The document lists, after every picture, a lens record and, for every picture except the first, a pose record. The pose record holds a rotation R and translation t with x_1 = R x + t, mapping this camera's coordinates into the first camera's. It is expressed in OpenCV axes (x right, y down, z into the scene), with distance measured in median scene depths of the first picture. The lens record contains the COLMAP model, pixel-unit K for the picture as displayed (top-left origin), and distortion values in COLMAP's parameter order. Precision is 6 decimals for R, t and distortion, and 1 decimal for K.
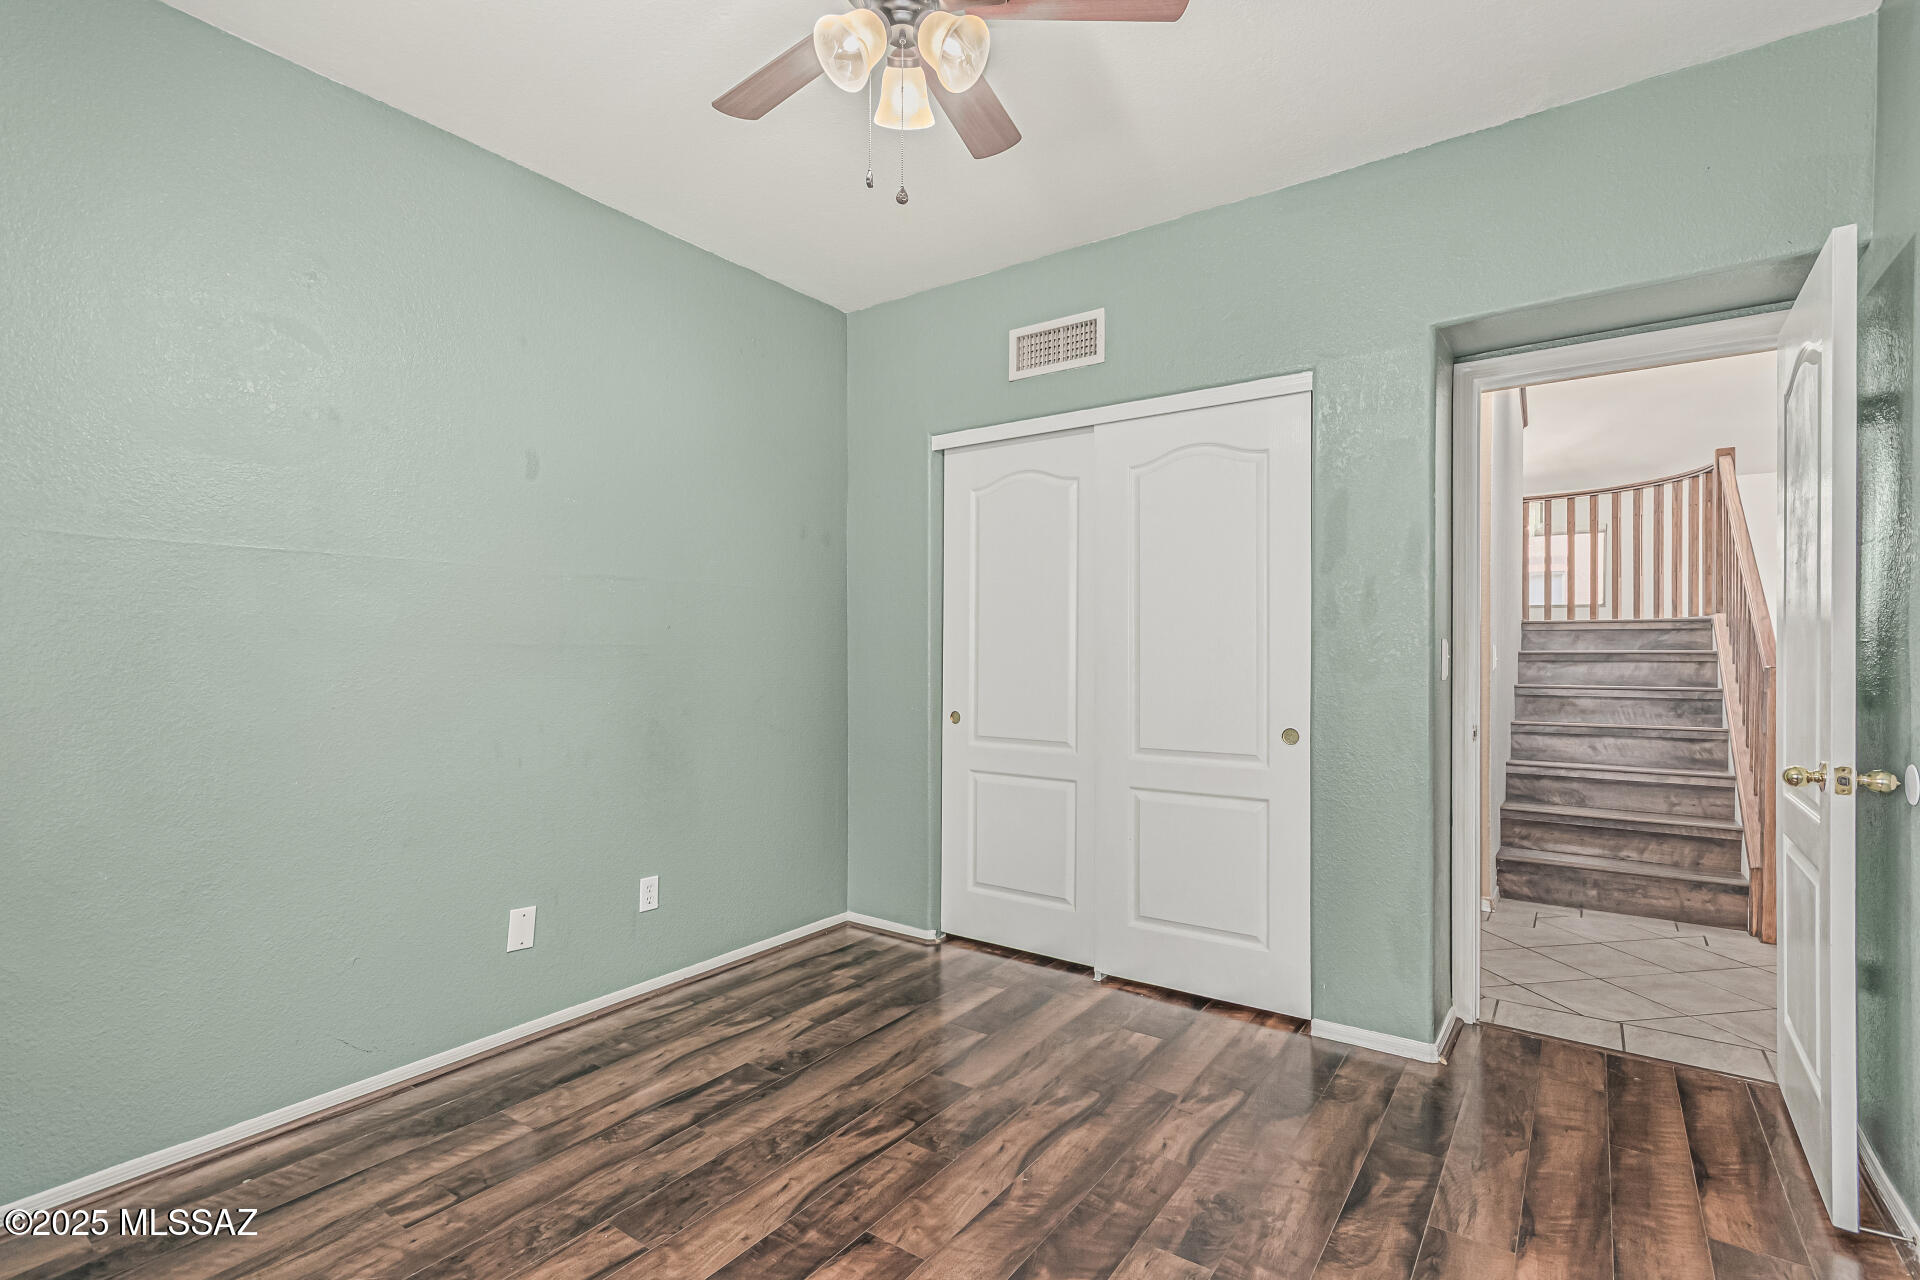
lens RADIAL K [[886.5, 0, 966.6], [0, 886.5, 640.6], [0, 0, 1]] dist [-0.007284, -0.000220]
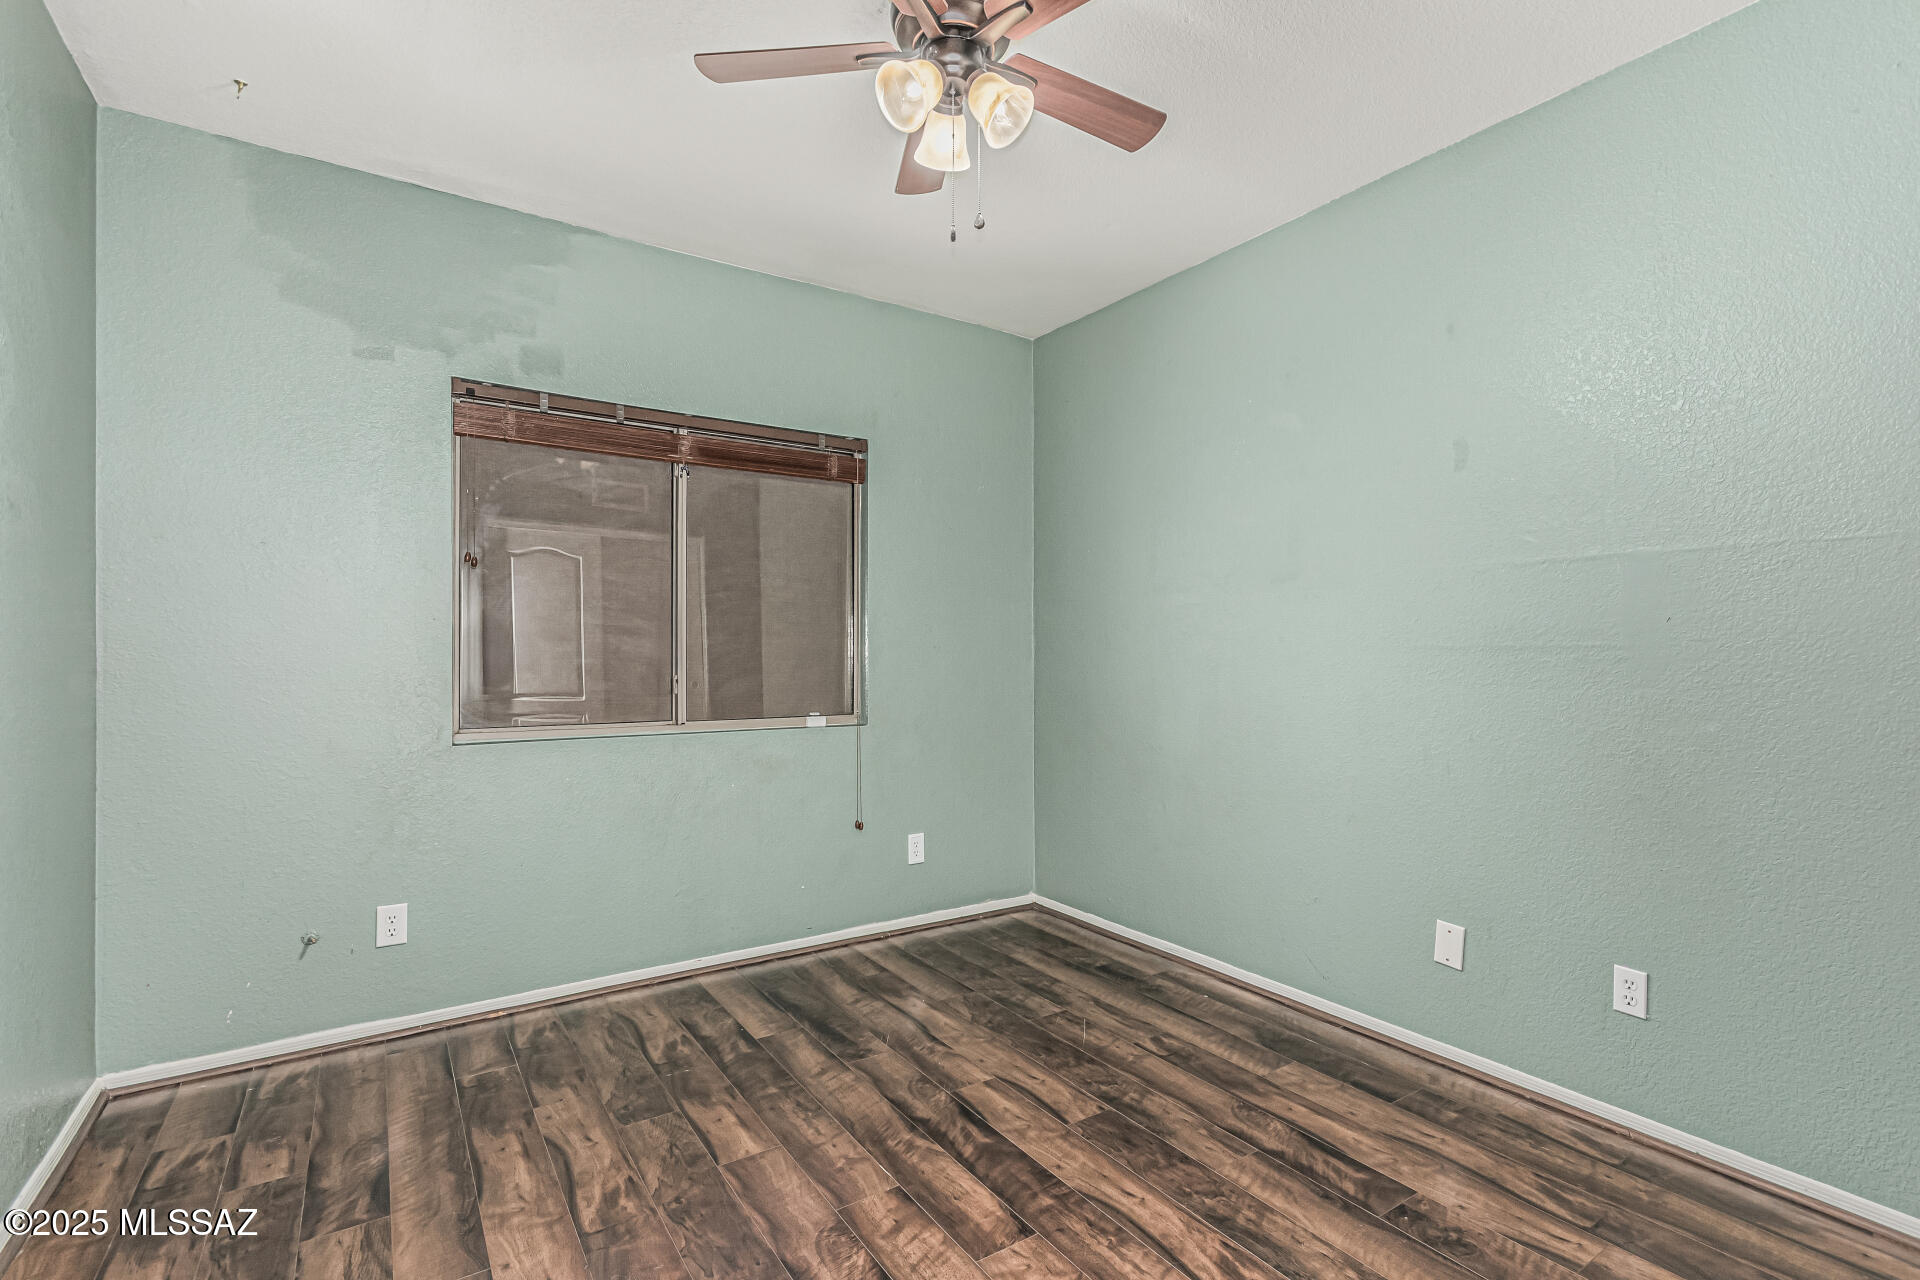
lens RADIAL K [[886.5, 0, 968.5], [0, 886.5, 648.2], [0, 0, 1]] dist [-0.007284, -0.000220]
pose [[-0.355226, 0.000306, -0.934780, 0.647509], [0.006342, 0.999978, -0.002083, 0.009926], [0.934759, -0.006668, -0.355220, 0.987779]]
